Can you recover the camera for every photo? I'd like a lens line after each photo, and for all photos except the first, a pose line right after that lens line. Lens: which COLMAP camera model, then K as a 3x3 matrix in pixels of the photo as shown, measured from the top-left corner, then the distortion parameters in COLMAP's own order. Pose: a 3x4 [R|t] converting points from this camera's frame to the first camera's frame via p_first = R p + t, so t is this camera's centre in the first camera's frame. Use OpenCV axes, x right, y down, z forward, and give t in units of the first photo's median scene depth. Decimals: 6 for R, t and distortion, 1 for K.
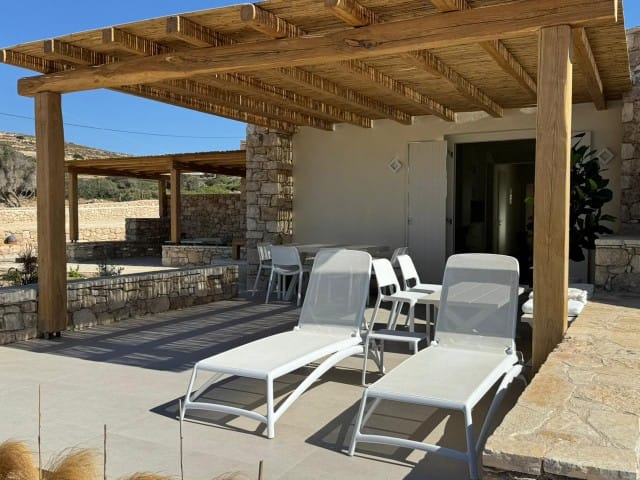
lens RADIAL K [[630.4, 0, 320.0], [0, 630.4, 240.0], [0, 0, 1]] dist [0.009040, 0.004752]
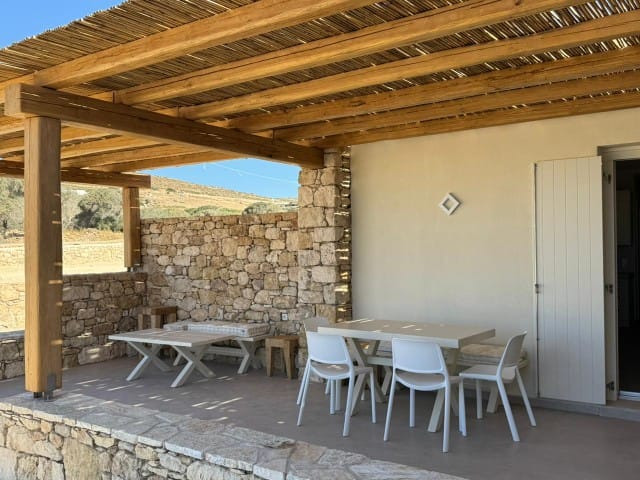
lens RADIAL K [[630.4, 0, 320.0], [0, 630.4, 240.0], [0, 0, 1]] dist [0.009040, 0.004752]
pose [[0.984493, -0.011836, -0.175025, -0.044127], [0.001928, 0.998391, -0.056670, -0.032569], [0.175415, 0.055454, 0.982932, 0.600461]]
